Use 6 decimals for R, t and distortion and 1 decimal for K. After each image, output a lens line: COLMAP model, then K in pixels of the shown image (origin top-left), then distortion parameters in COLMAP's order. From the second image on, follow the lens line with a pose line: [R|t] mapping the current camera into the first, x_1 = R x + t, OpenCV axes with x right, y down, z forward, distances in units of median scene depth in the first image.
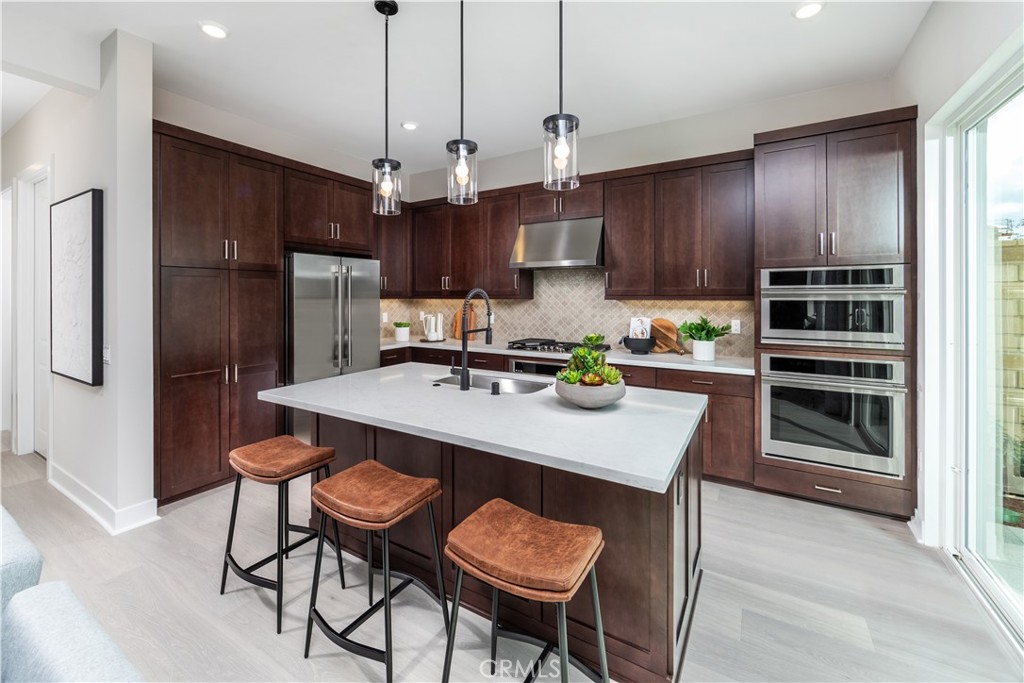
lens RADIAL K [[412.9, 0, 511.9], [0, 412.9, 297.2], [0, 0, 1]] dist [0.000482, -0.000017]
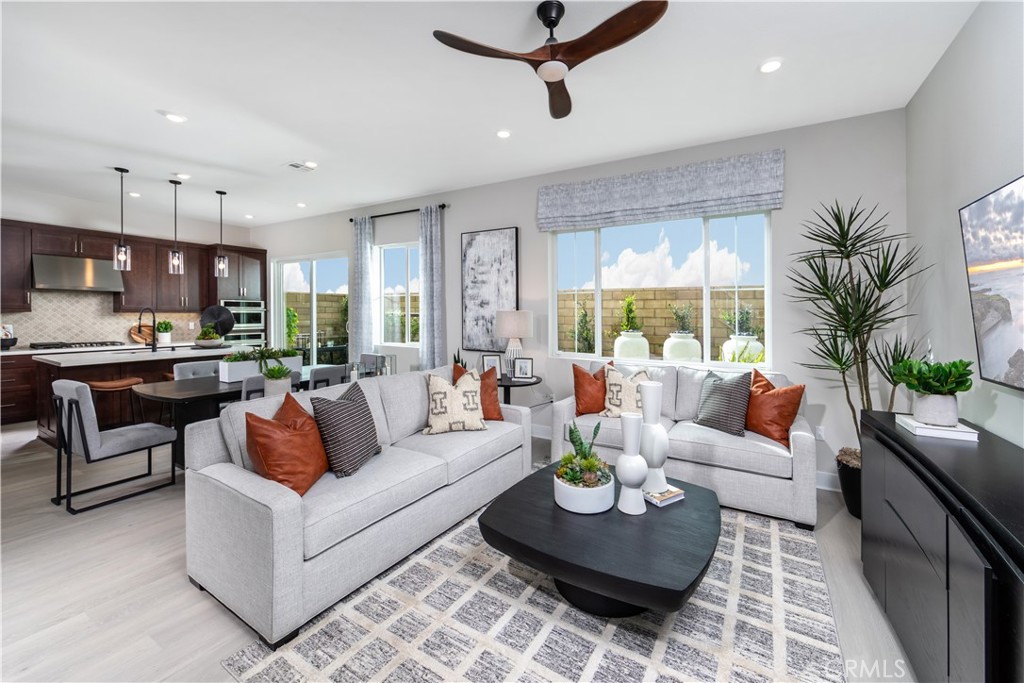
lens RADIAL K [[407.4, 0, 487.1], [0, 407.4, 309.3], [0, 0, 1]] dist [-0.000669, -0.000276]
pose [[0.042254, 0.013689, 0.999013, -1.430288], [-0.000219, 0.999906, -0.013692, 0.016999], [-0.999107, 0.000359, 0.042253, -0.556166]]
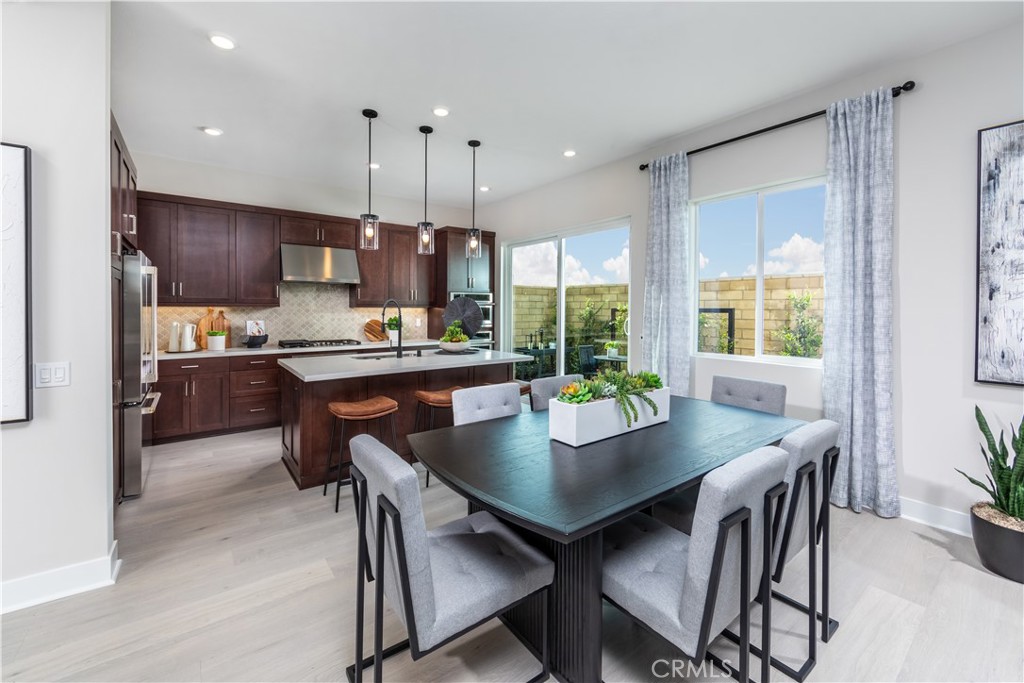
lens RADIAL K [[412.9, 0, 511.9], [0, 412.9, 297.2], [0, 0, 1]] dist [0.000482, -0.000017]
pose [[0.372597, 0.029835, 0.927514, -0.997100], [0.001848, 0.999457, -0.032892, 0.021463], [-0.927992, 0.013970, 0.372339, -0.052839]]
